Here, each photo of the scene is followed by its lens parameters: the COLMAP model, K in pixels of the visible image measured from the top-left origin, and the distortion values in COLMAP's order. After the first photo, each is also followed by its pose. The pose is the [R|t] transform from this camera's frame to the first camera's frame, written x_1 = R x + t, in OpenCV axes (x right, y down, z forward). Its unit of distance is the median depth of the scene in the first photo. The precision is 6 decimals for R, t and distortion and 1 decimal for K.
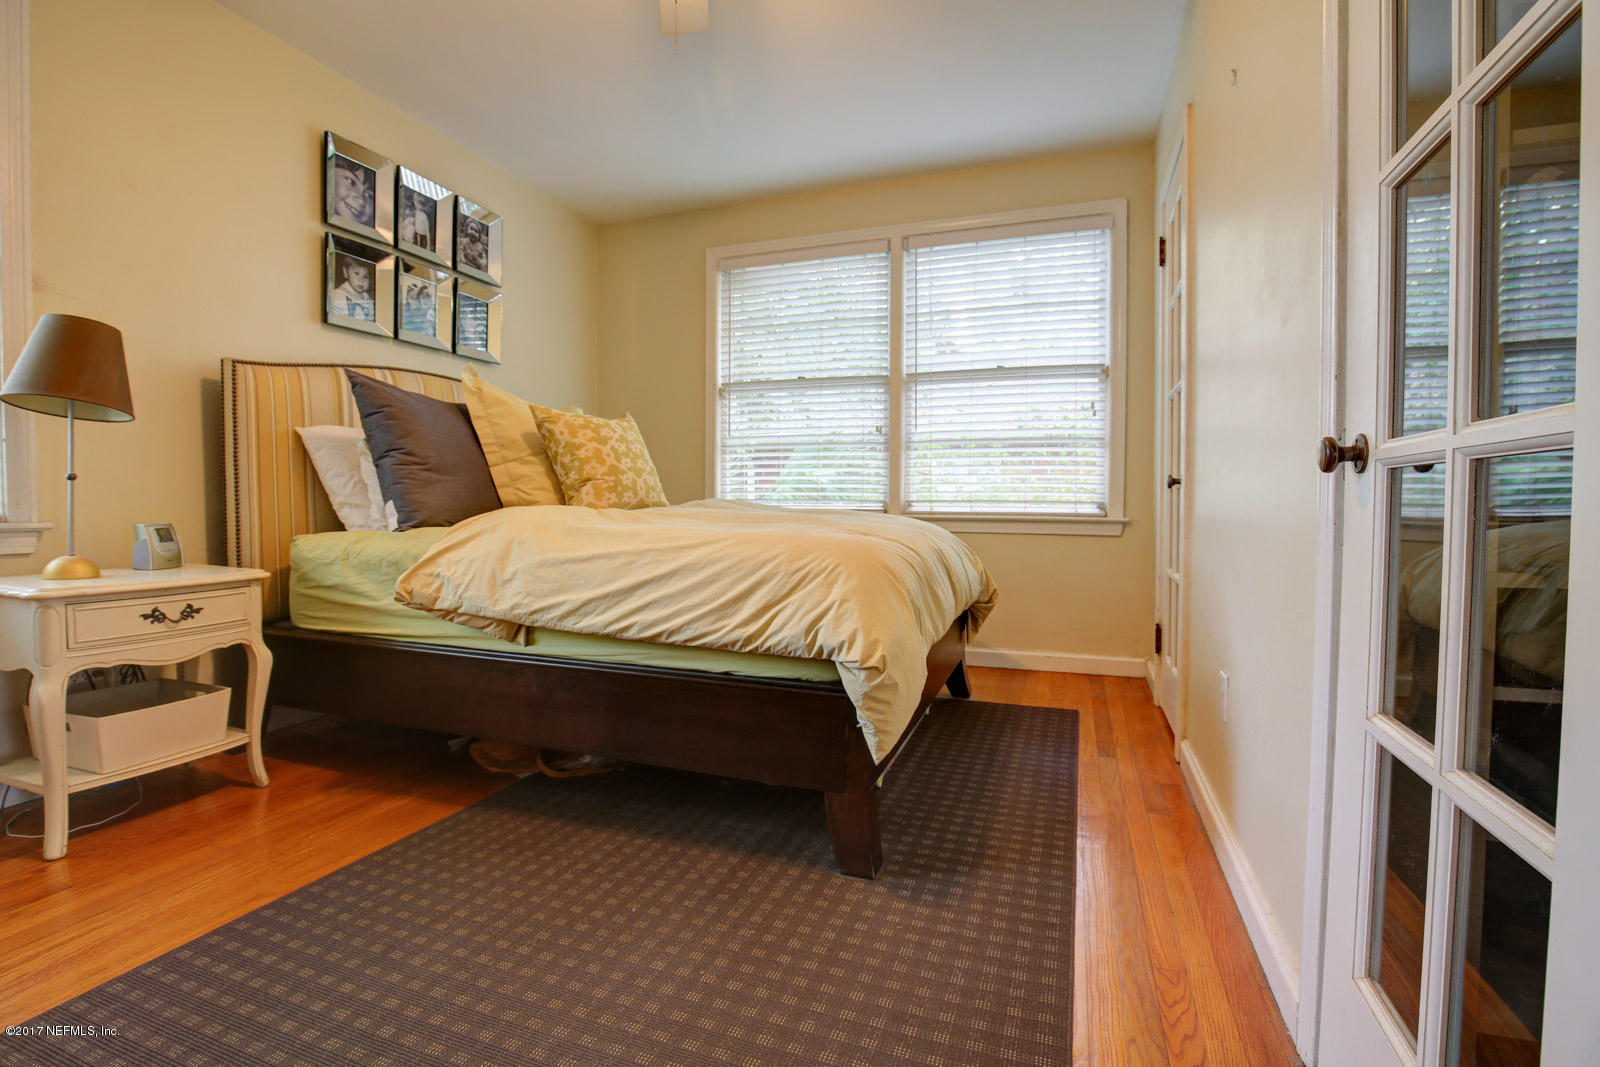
lens RADIAL K [[739.4, 0, 808.0], [0, 739.4, 527.3], [0, 0, 1]] dist [-0.035850, 0.006187]
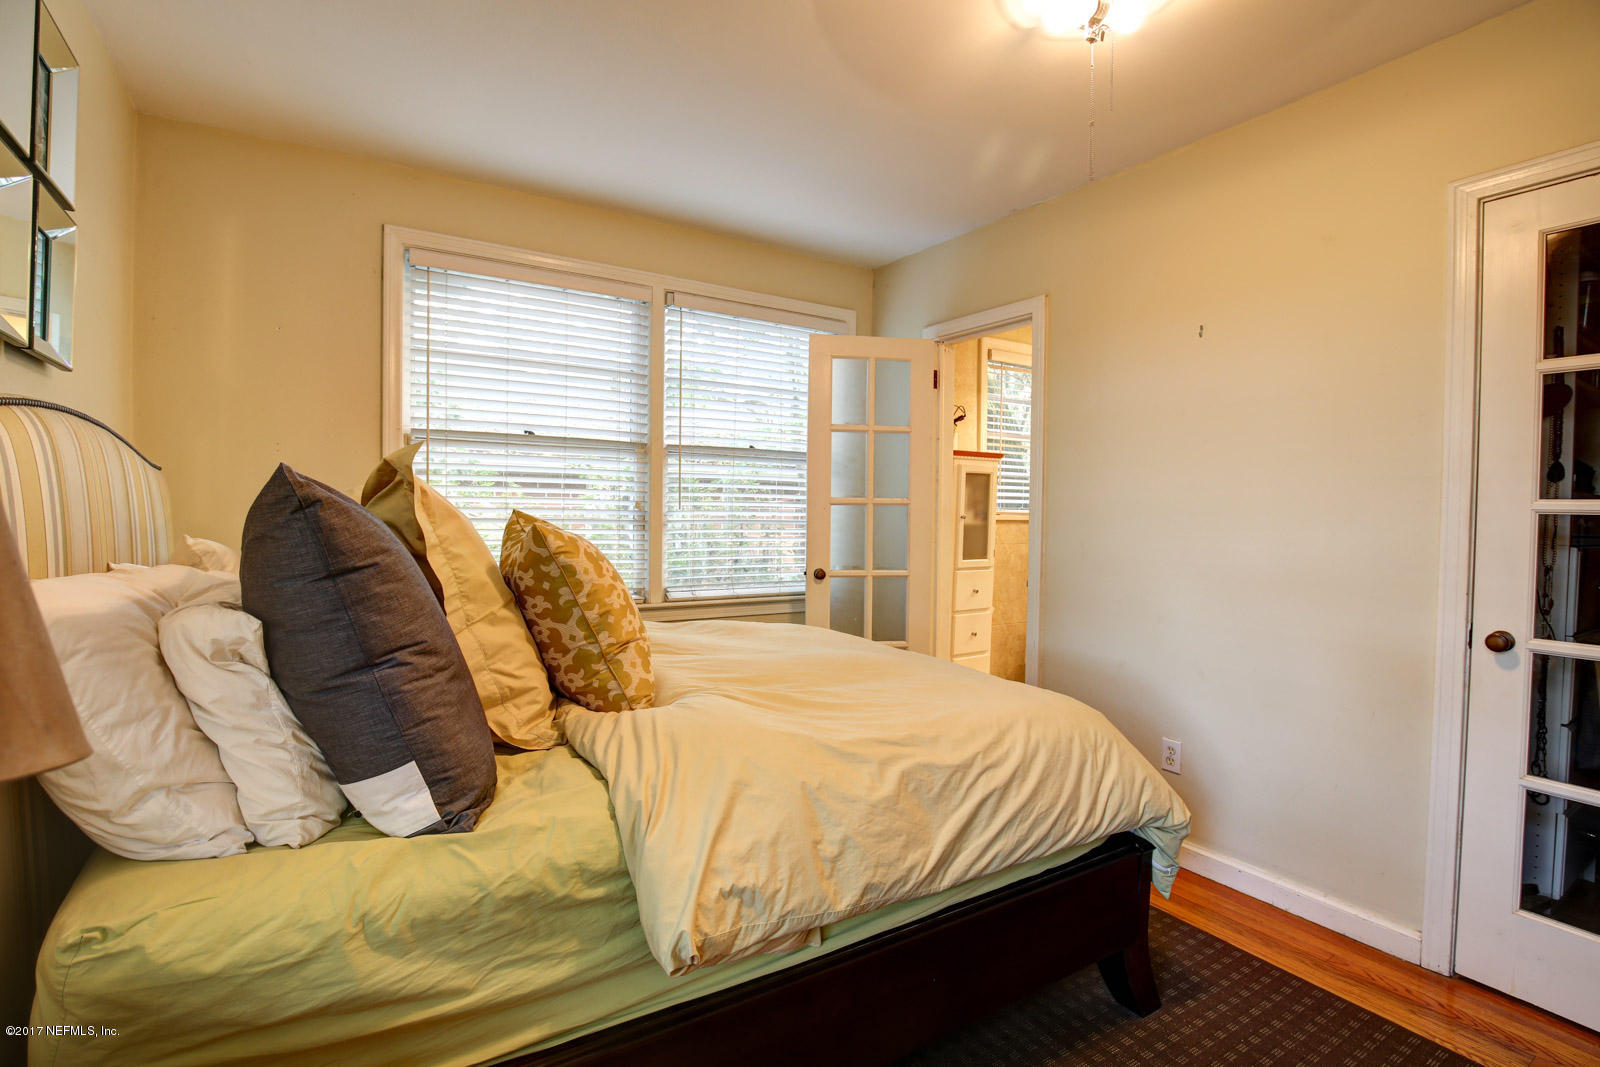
lens RADIAL K [[739.4, 0, 801.9], [0, 739.4, 532.7], [0, 0, 1]] dist [-0.035850, 0.006187]
pose [[0.618872, -0.017553, 0.785296, -0.685989], [0.014144, 0.999837, 0.011202, -0.160013], [-0.785365, 0.004174, 0.619019, 0.469166]]
